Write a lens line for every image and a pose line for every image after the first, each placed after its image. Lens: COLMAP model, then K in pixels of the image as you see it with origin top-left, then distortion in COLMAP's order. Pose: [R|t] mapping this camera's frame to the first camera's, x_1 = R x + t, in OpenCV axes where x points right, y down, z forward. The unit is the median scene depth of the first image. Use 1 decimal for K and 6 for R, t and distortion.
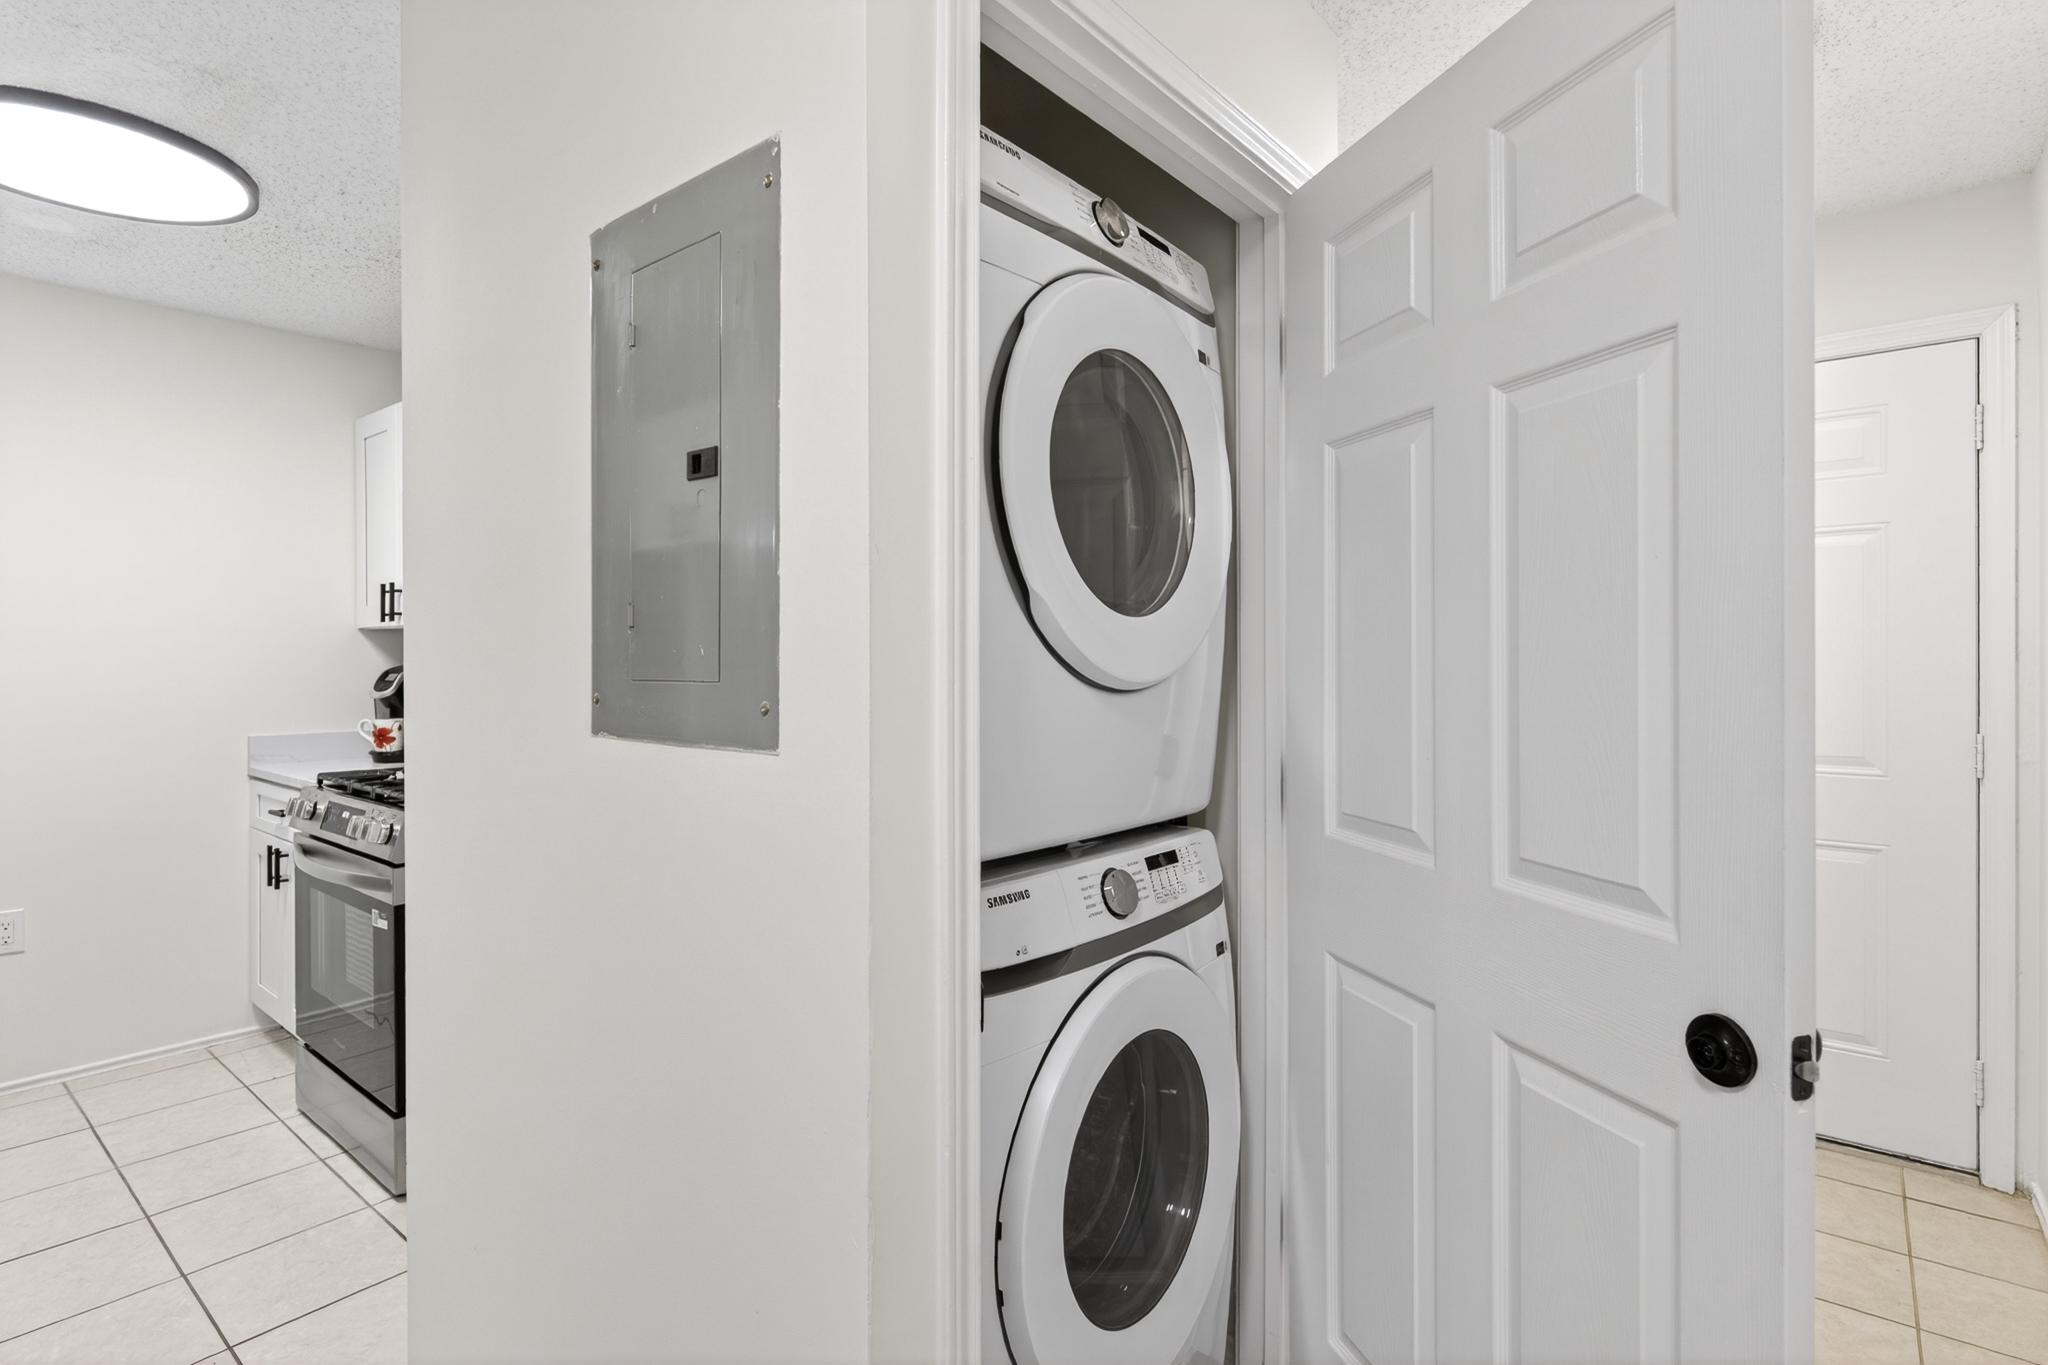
lens RADIAL K [[1017.3, 0, 1024.0], [0, 1017.3, 682.5], [0, 0, 1]] dist [0.002241, -0.000554]
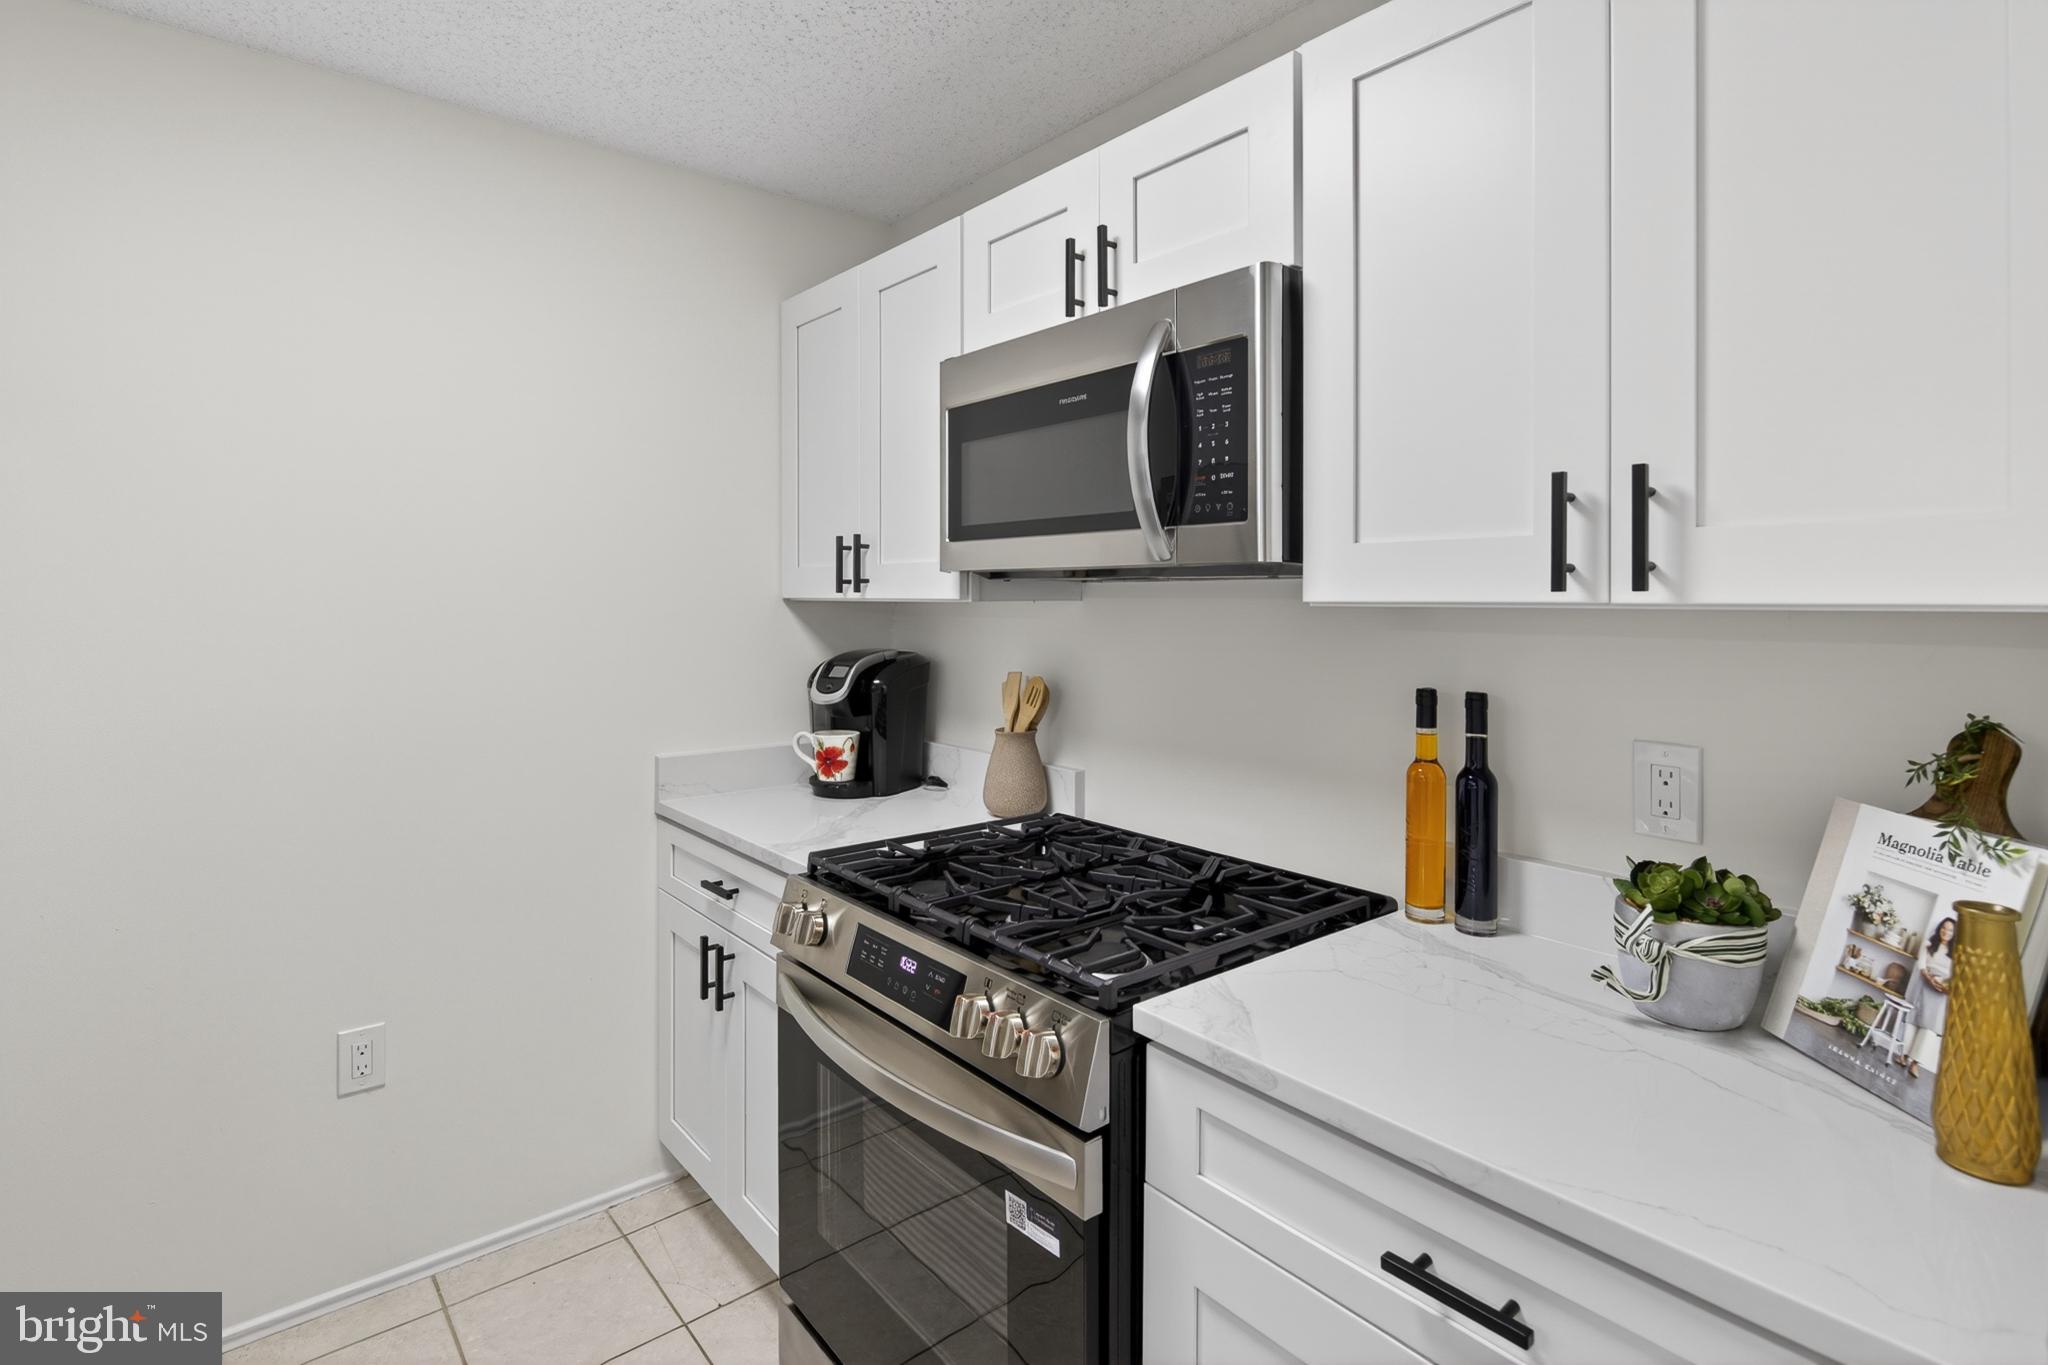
lens RADIAL K [[1005.3, 0, 1015.8], [0, 1005.3, 613.5], [0, 0, 1]] dist [0.001962, 0.000205]
pose [[0.982476, 0.000802, -0.186385, -0.395694], [-0.001490, 0.999993, -0.003555, -0.044017], [0.186381, 0.003770, 0.982470, 0.373066]]
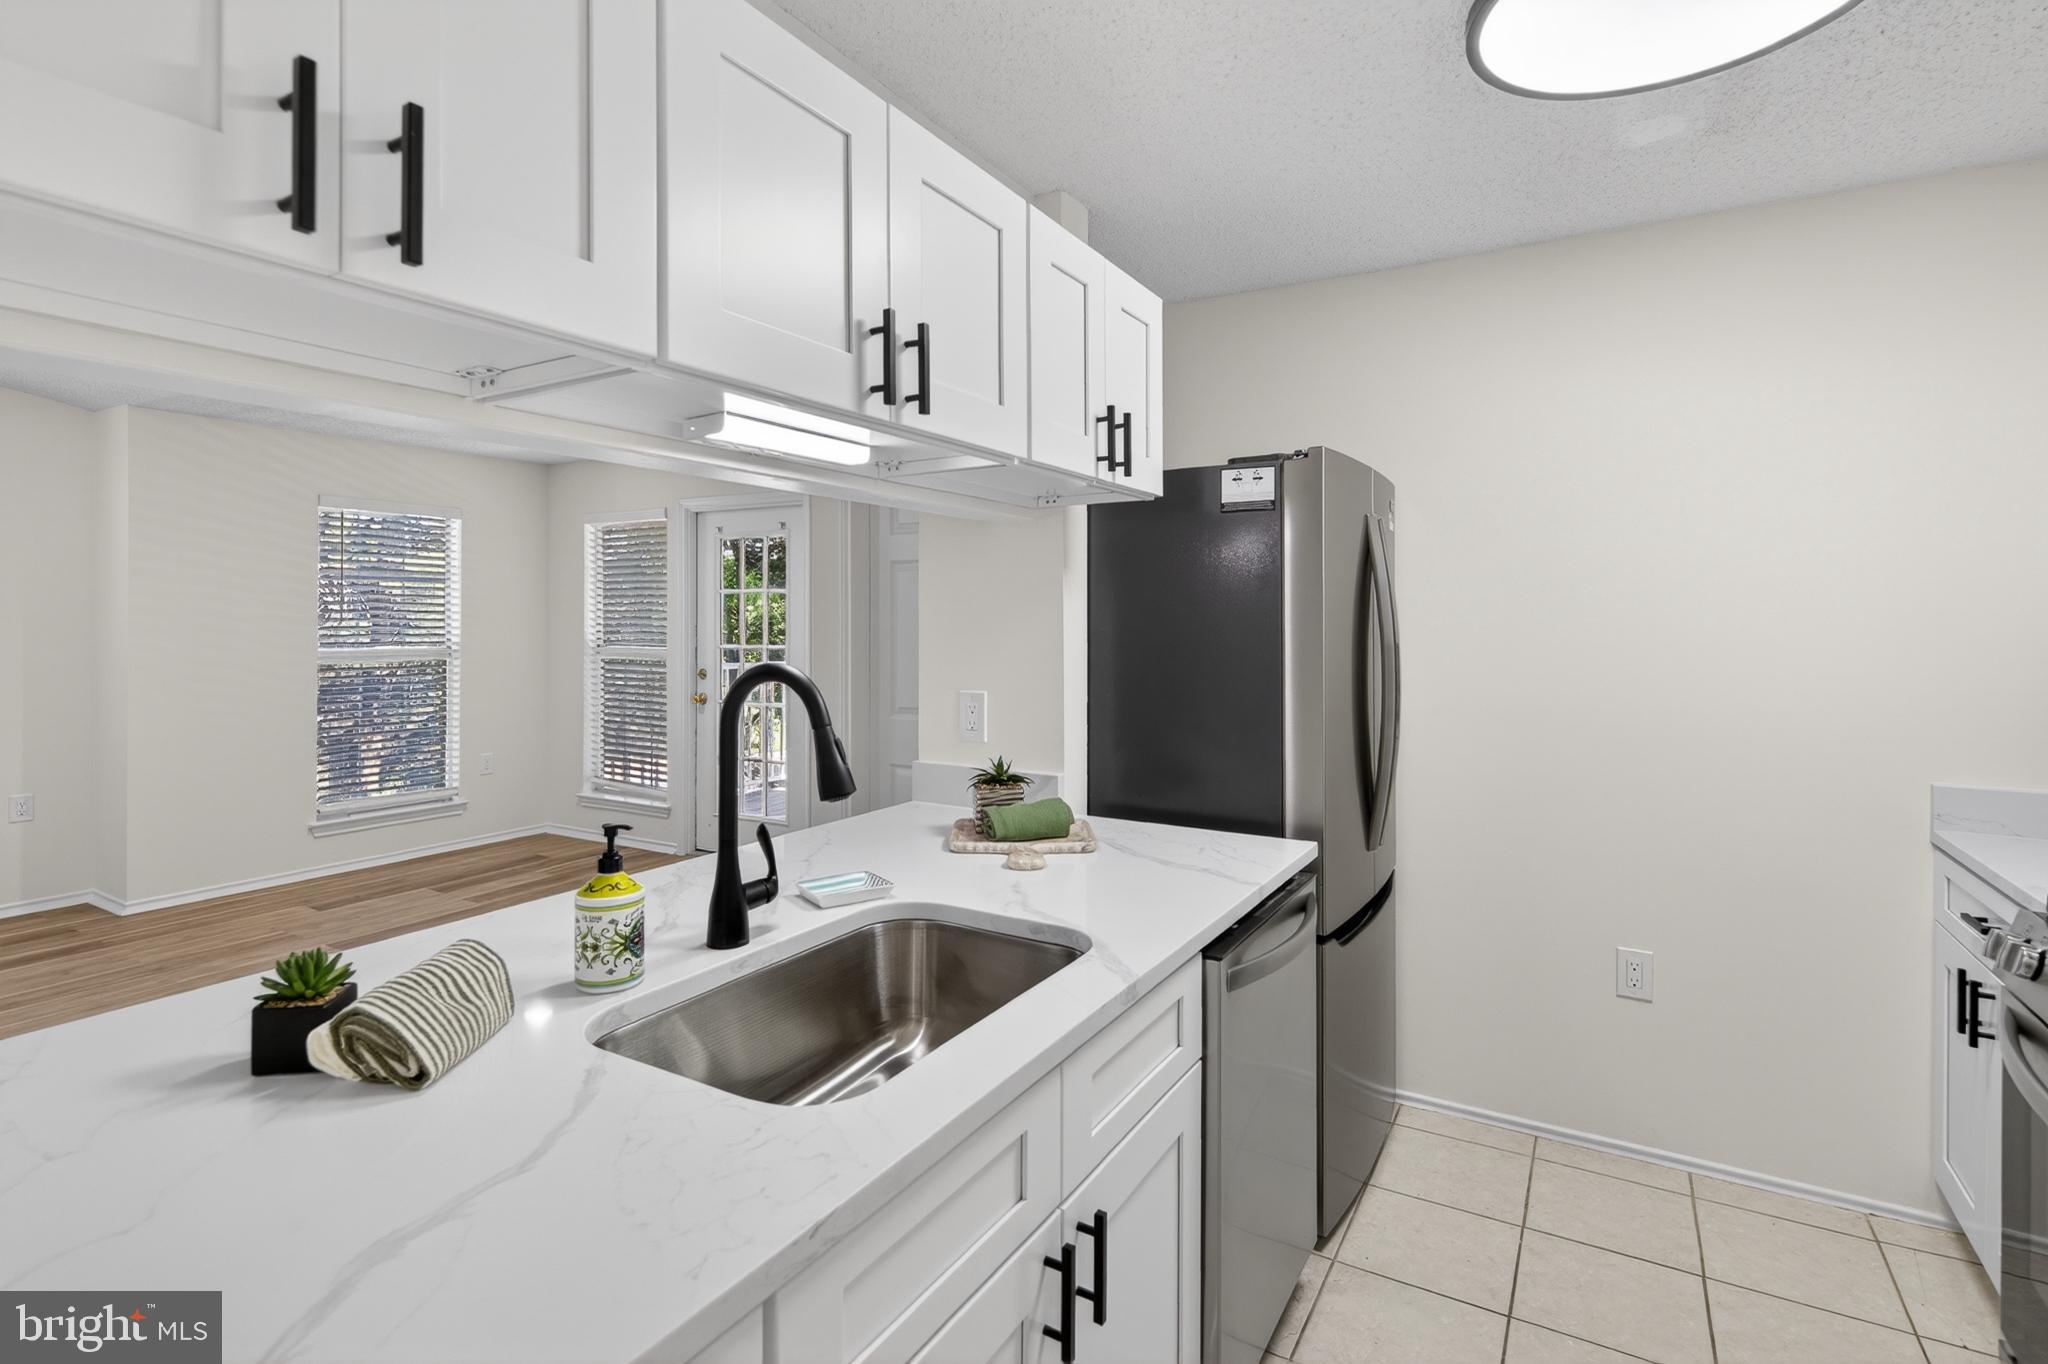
lens RADIAL K [[1005.3, 0, 1015.8], [0, 1005.3, 613.0], [0, 0, 1]] dist [0.001962, 0.000205]
pose [[0.161978, -0.007583, -0.986765, -0.193088], [-0.023148, 0.999666, -0.011482, -0.041939], [0.986523, 0.024702, 0.161749, 0.280679]]
